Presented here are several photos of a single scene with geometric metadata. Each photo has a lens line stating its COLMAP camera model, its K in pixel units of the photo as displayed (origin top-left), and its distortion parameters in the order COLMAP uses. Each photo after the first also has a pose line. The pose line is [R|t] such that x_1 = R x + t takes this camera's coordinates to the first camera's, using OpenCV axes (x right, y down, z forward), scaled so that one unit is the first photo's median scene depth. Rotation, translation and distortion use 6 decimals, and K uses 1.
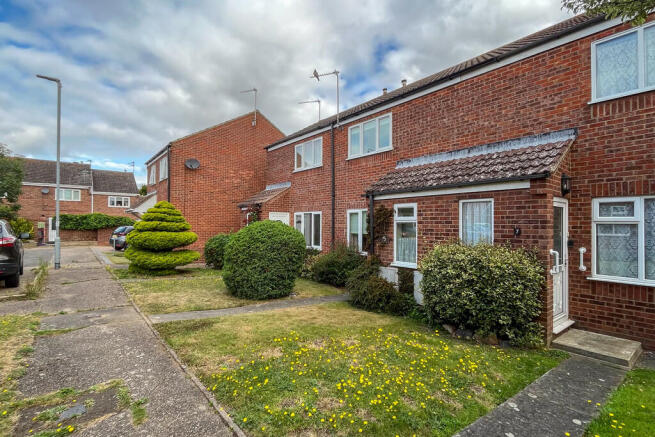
lens RADIAL K [[320.7, 0, 327.5], [0, 320.7, 218.5], [0, 0, 1]] dist [0.000632, 0.000026]
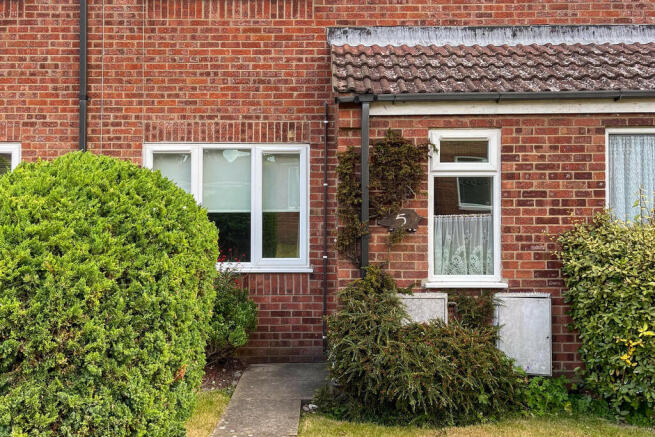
lens RADIAL K [[605.3, 0, 327.5], [0, 605.3, 193.0], [0, 0, 1]] dist [0.022811, 0.005476]
pose [[0.622618, 0.004445, 0.782513, -0.457503], [-0.006925, 0.999976, -0.000171, 0.034193], [-0.782495, -0.005313, 0.622634, 0.653322]]
